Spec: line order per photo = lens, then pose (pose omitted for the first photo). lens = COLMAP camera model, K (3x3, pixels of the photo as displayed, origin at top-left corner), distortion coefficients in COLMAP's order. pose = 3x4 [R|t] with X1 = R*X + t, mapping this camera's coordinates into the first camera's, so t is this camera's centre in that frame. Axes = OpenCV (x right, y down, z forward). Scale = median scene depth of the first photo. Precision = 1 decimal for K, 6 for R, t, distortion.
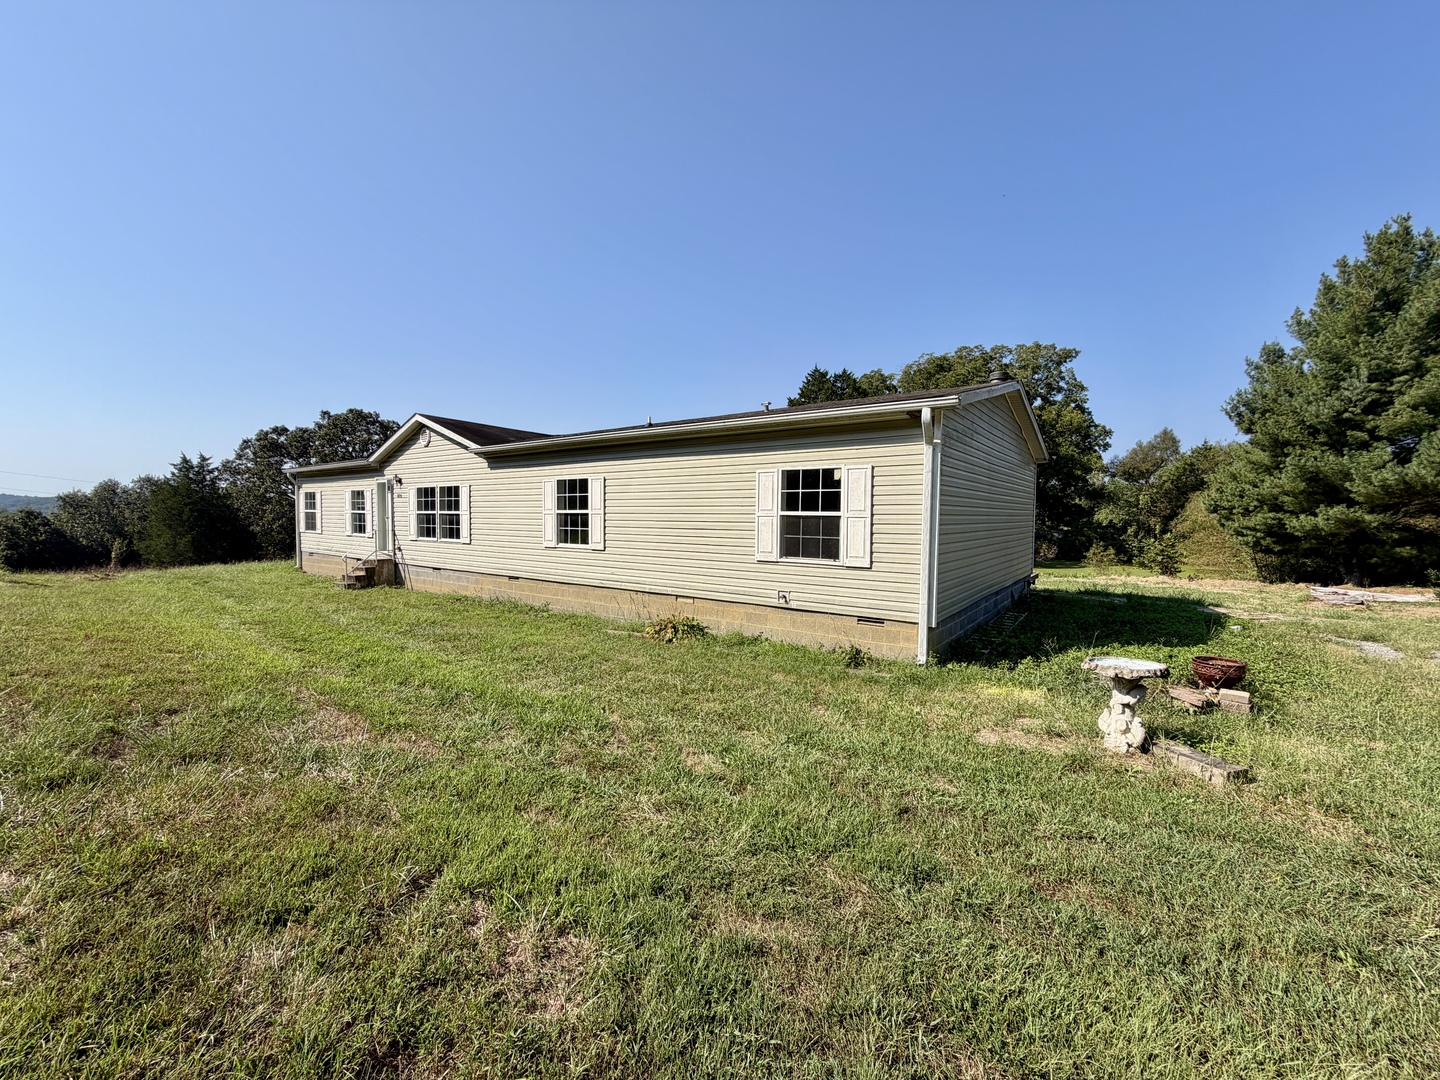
lens RADIAL K [[575.2, 0, 720.3], [0, 575.2, 541.7], [0, 0, 1]] dist [-0.000876, 0.000030]
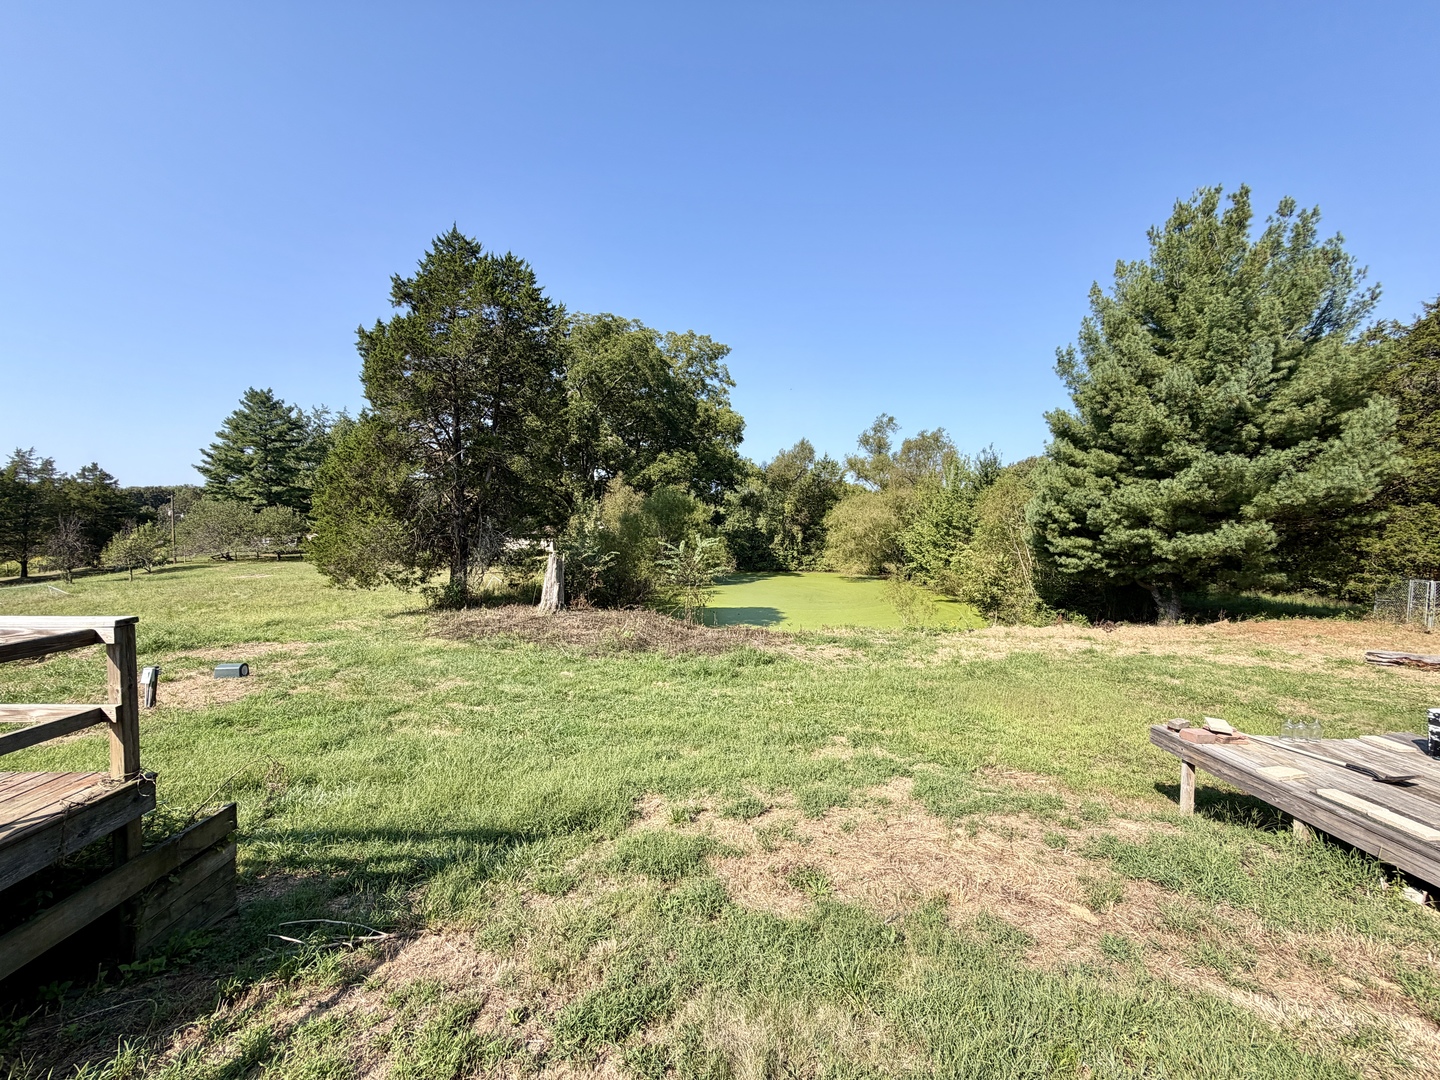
lens RADIAL K [[575.2, 0, 712.7], [0, 575.2, 539.0], [0, 0, 1]] dist [-0.000876, 0.000030]
pose [[0.788687, -0.009632, 0.614720, 0.020680], [0.015878, 0.999863, -0.004706, -0.017320], [-0.614590, 0.013472, 0.788731, 0.302956]]
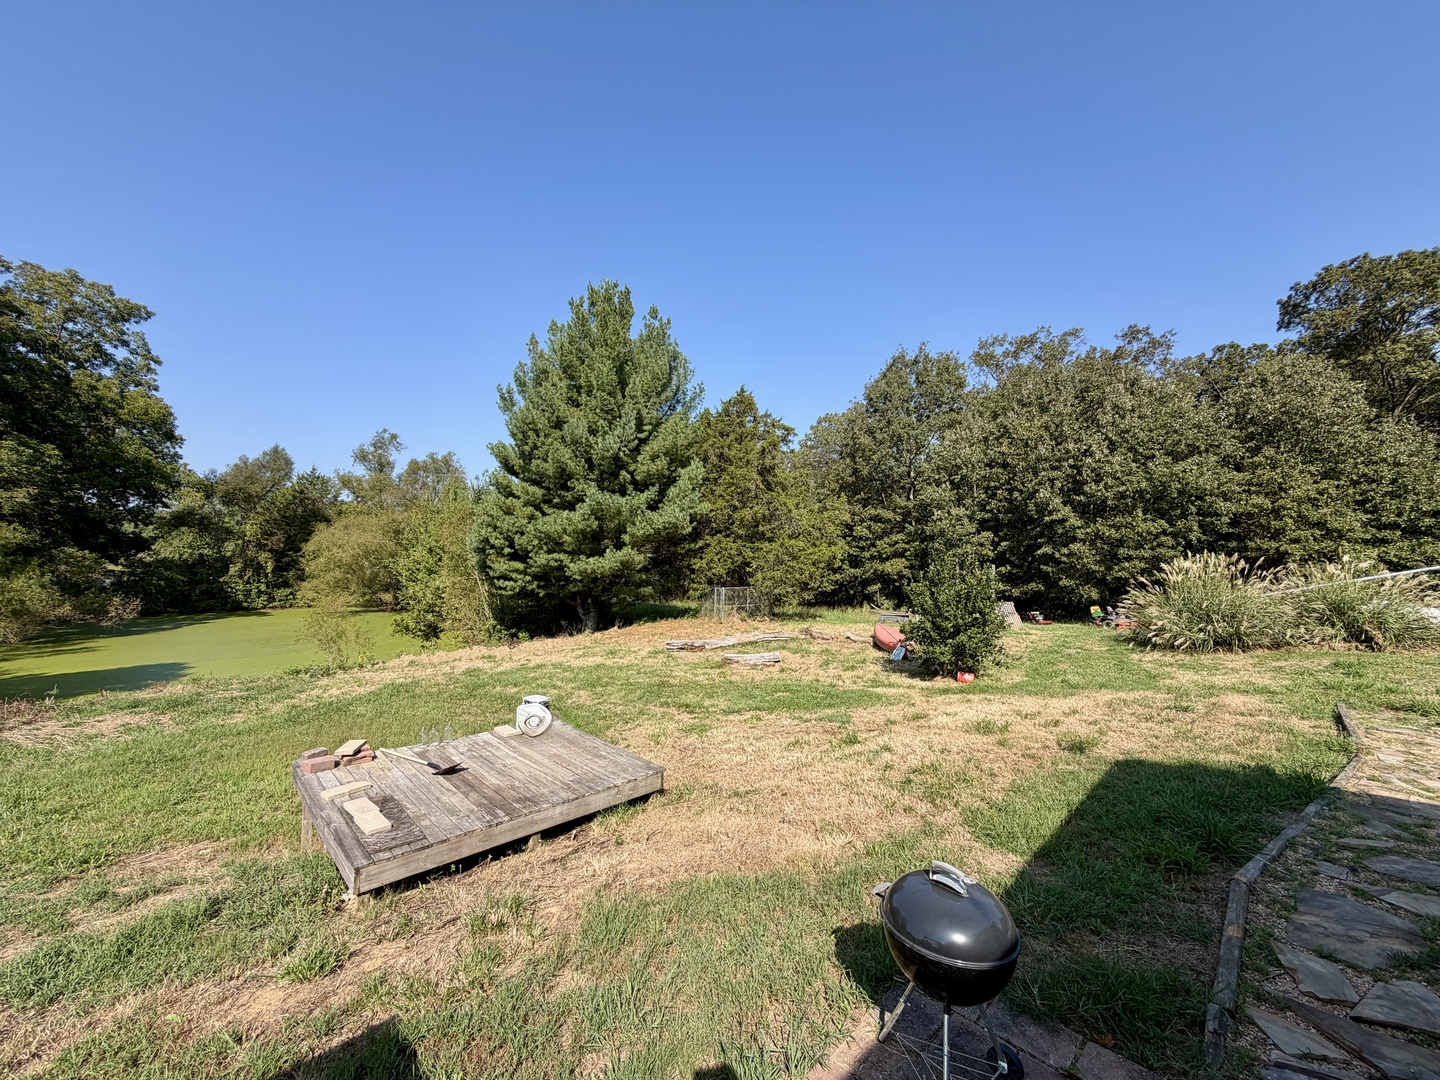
lens RADIAL K [[575.2, 0, 715.0], [0, 575.2, 541.1], [0, 0, 1]] dist [-0.000876, 0.000030]
pose [[0.158599, 0.020349, 0.987133, 0.057458], [0.035062, 0.999041, -0.026228, -0.015469], [-0.986720, 0.038771, 0.157733, 0.252255]]
